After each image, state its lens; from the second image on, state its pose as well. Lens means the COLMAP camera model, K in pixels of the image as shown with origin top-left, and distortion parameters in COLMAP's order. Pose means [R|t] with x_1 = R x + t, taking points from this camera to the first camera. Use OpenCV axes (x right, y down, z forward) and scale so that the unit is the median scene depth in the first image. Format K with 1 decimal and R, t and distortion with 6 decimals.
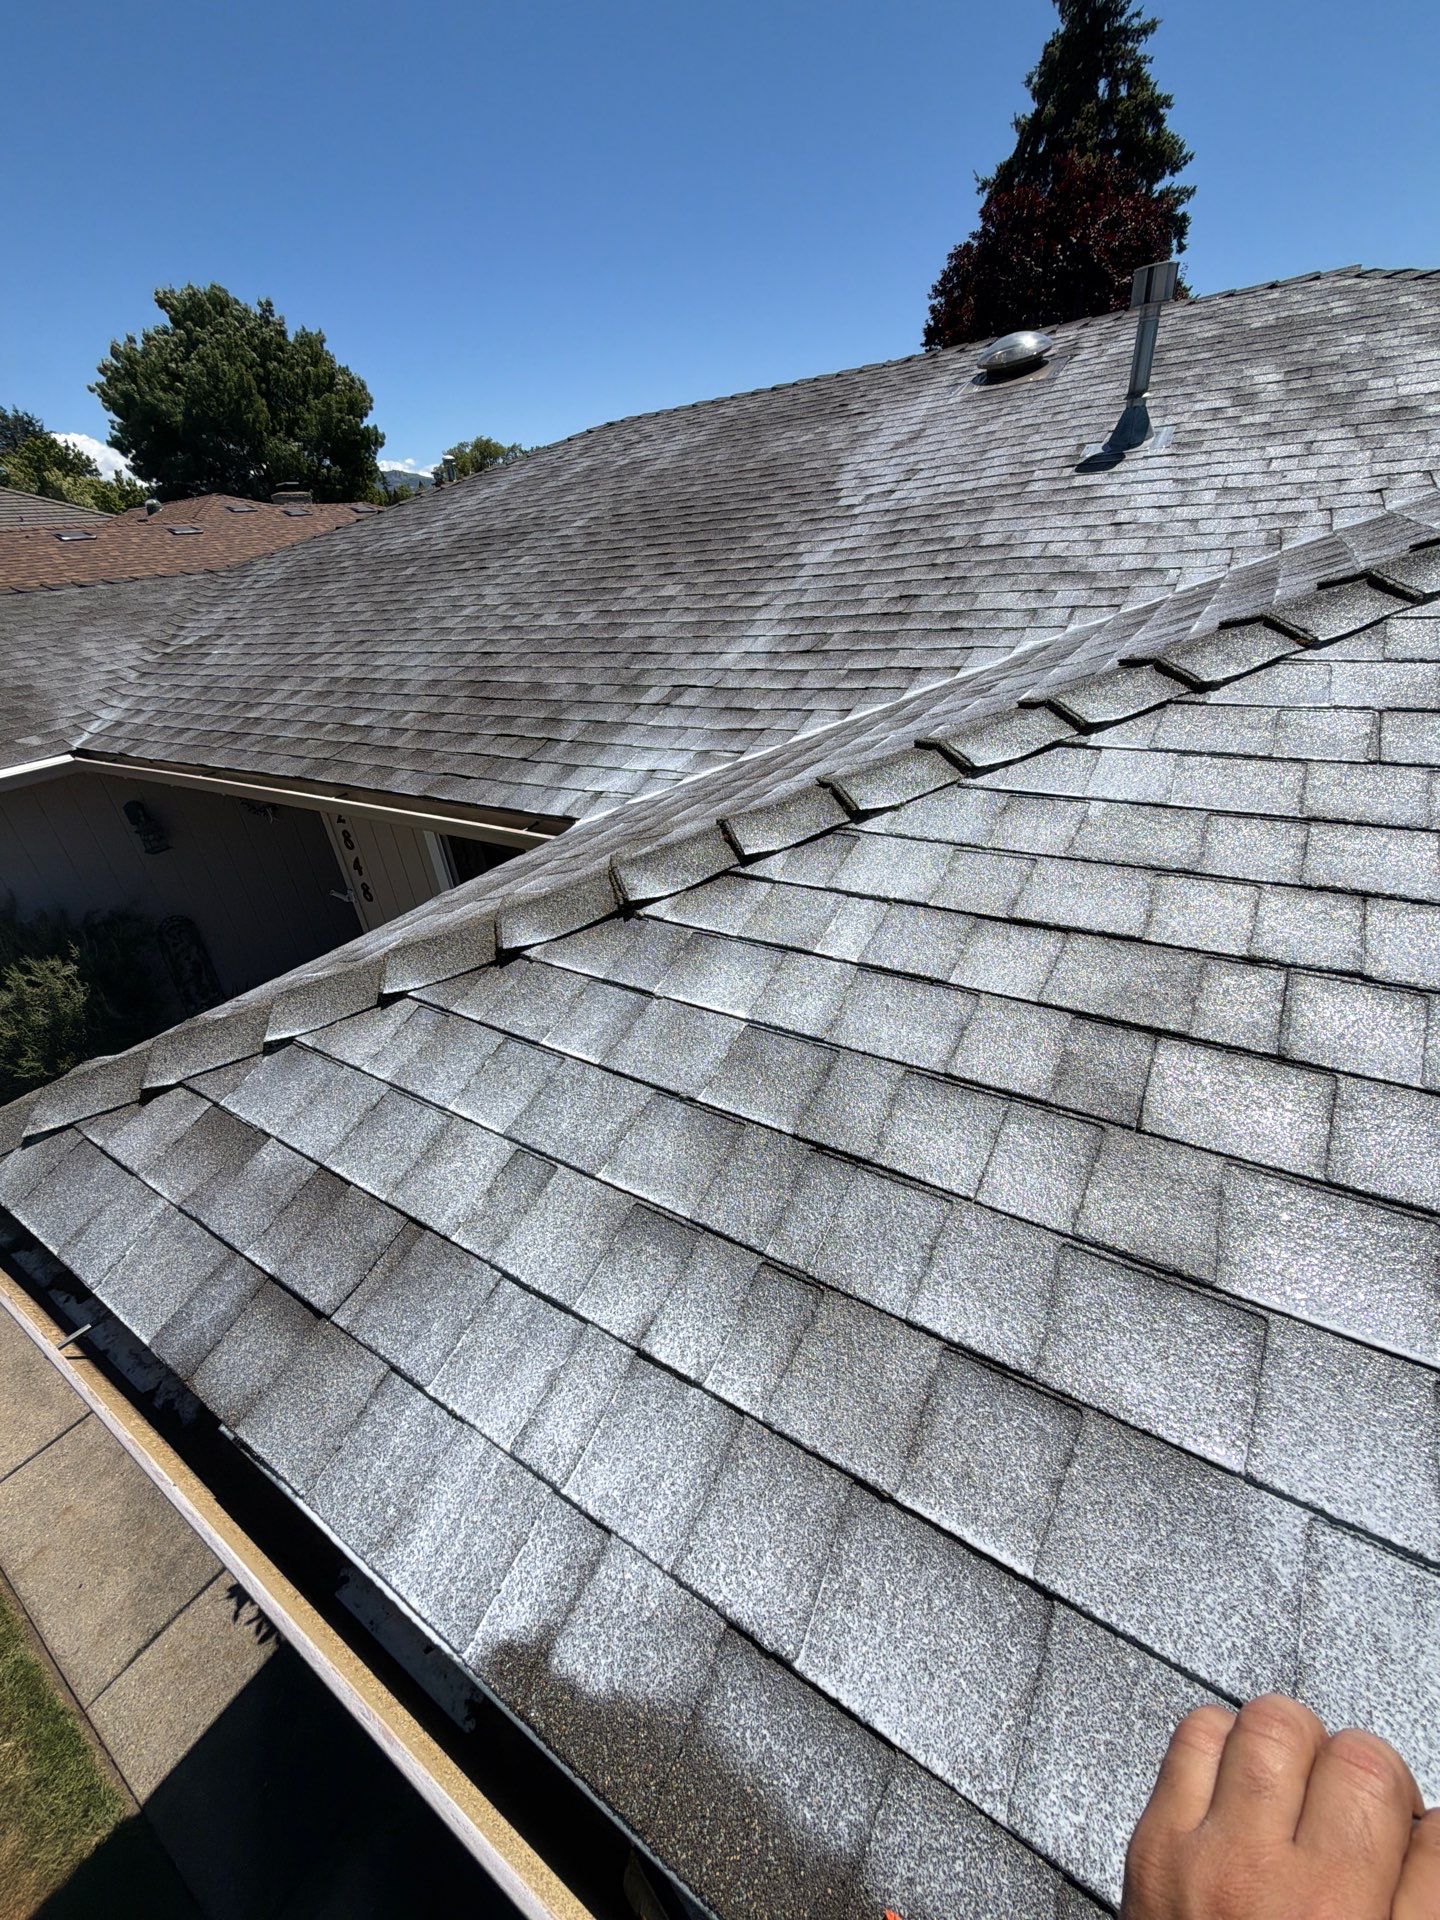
lens RADIAL K [[760.4, 0, 720.5], [0, 760.4, 963.2], [0, 0, 1]] dist [-0.000506, 0.000135]
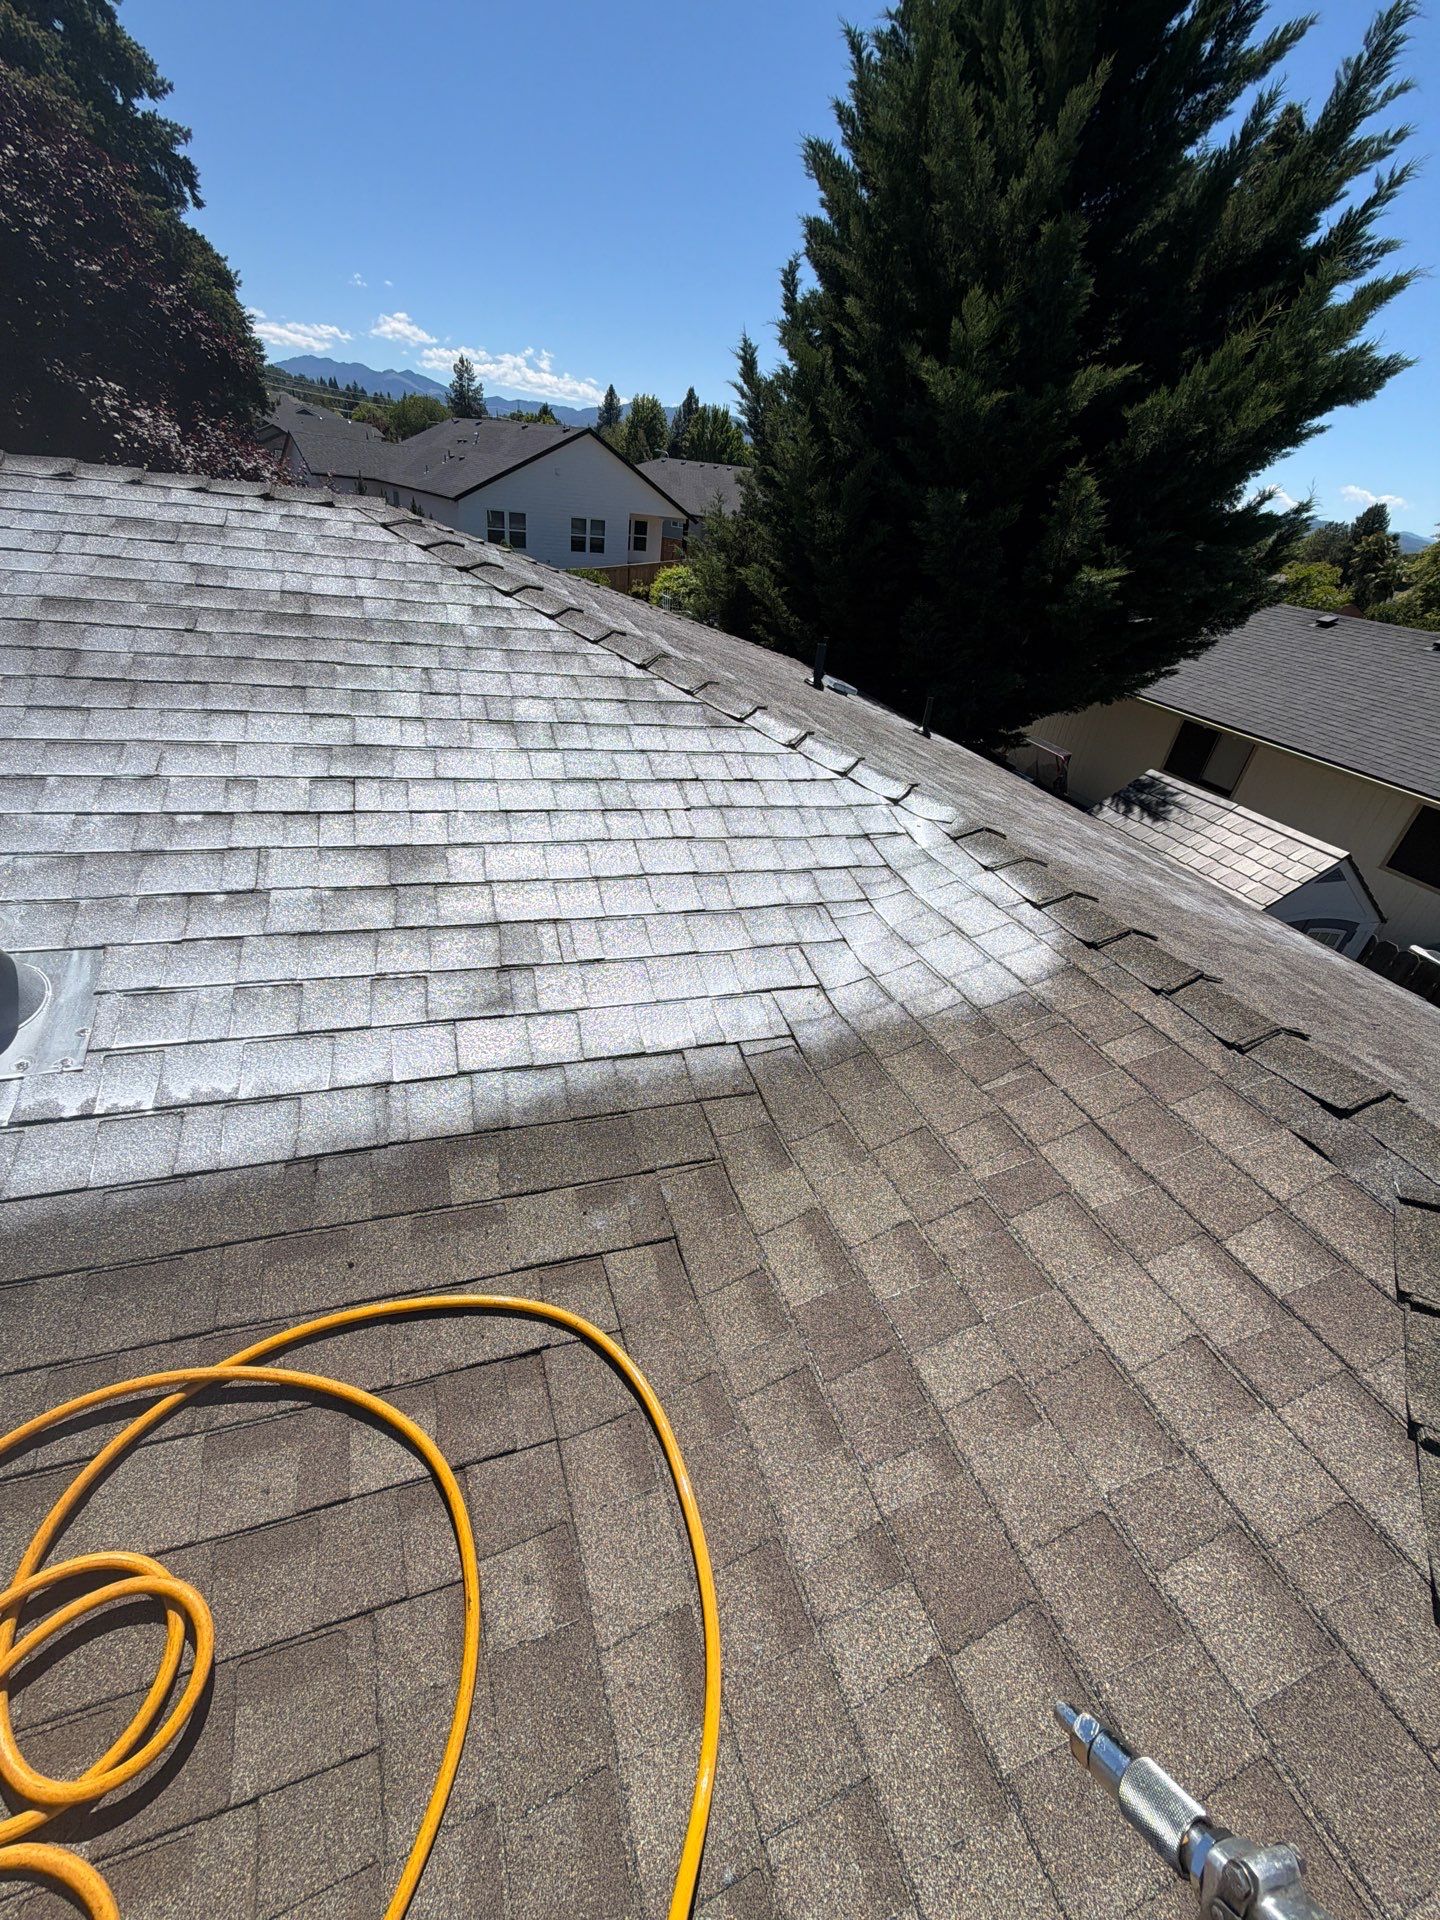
lens RADIAL K [[760.4, 0, 720.5], [0, 760.4, 963.2], [0, 0, 1]] dist [-0.000506, 0.000135]
pose [[0.604700, -0.281550, 0.745029, 0.506135], [0.243835, 0.955960, 0.163354, -0.724153], [-0.758210, 0.082884, 0.646721, 0.456792]]
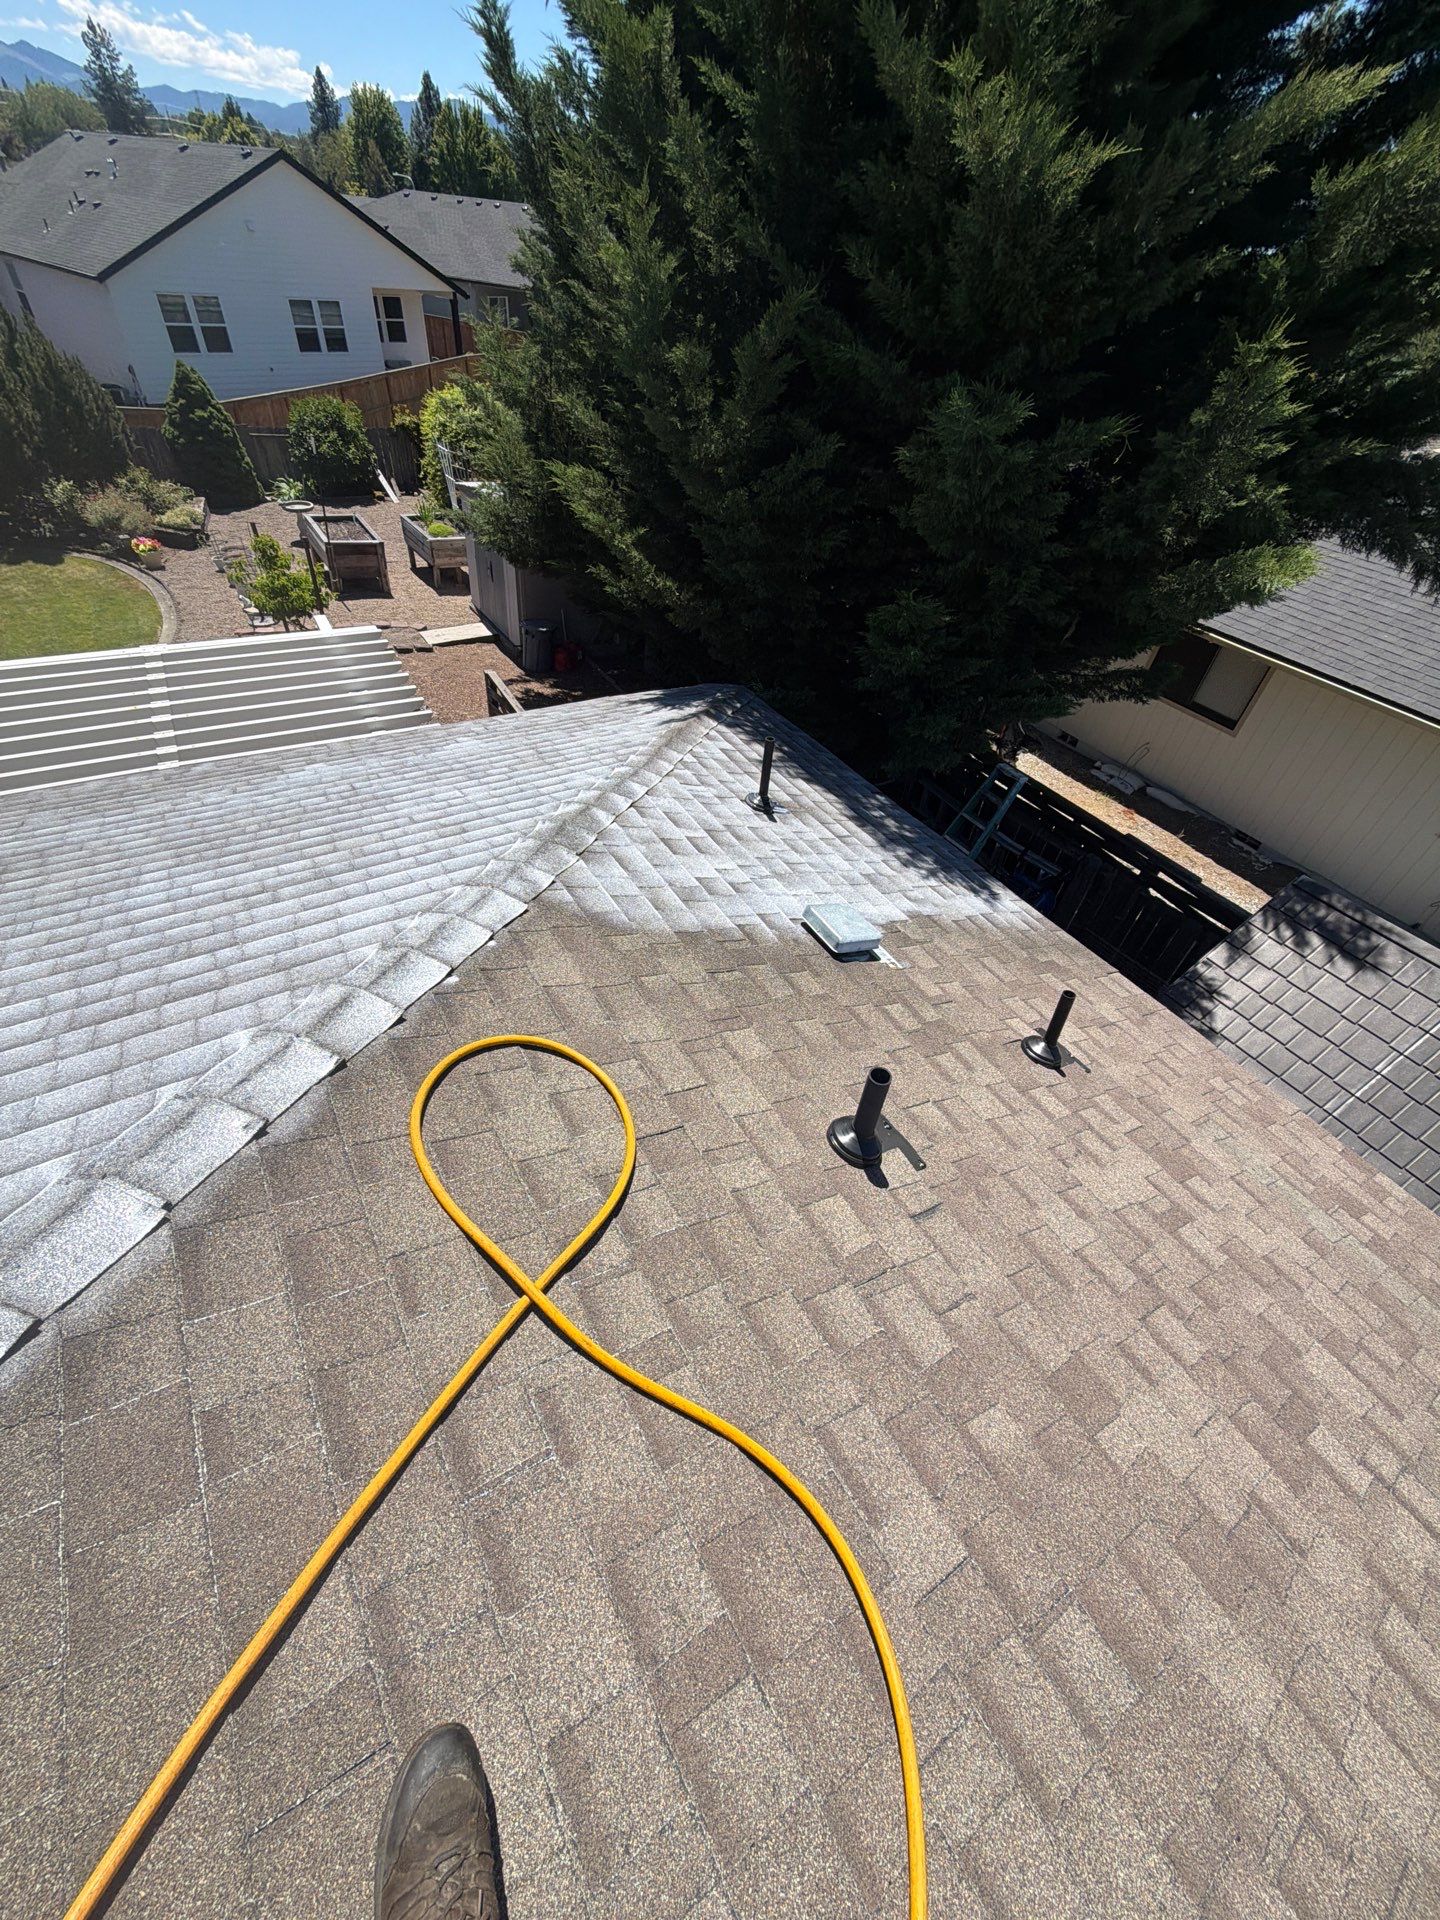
lens RADIAL K [[768.2, 0, 720.0], [0, 768.2, 960.0], [0, 0, 1]] dist [0.002843, 0.000264]
pose [[0.430408, -0.513961, 0.742019, 1.542704], [0.335151, 0.854289, 0.397321, -1.353315], [-0.838107, 0.077678, 0.539947, 1.032074]]
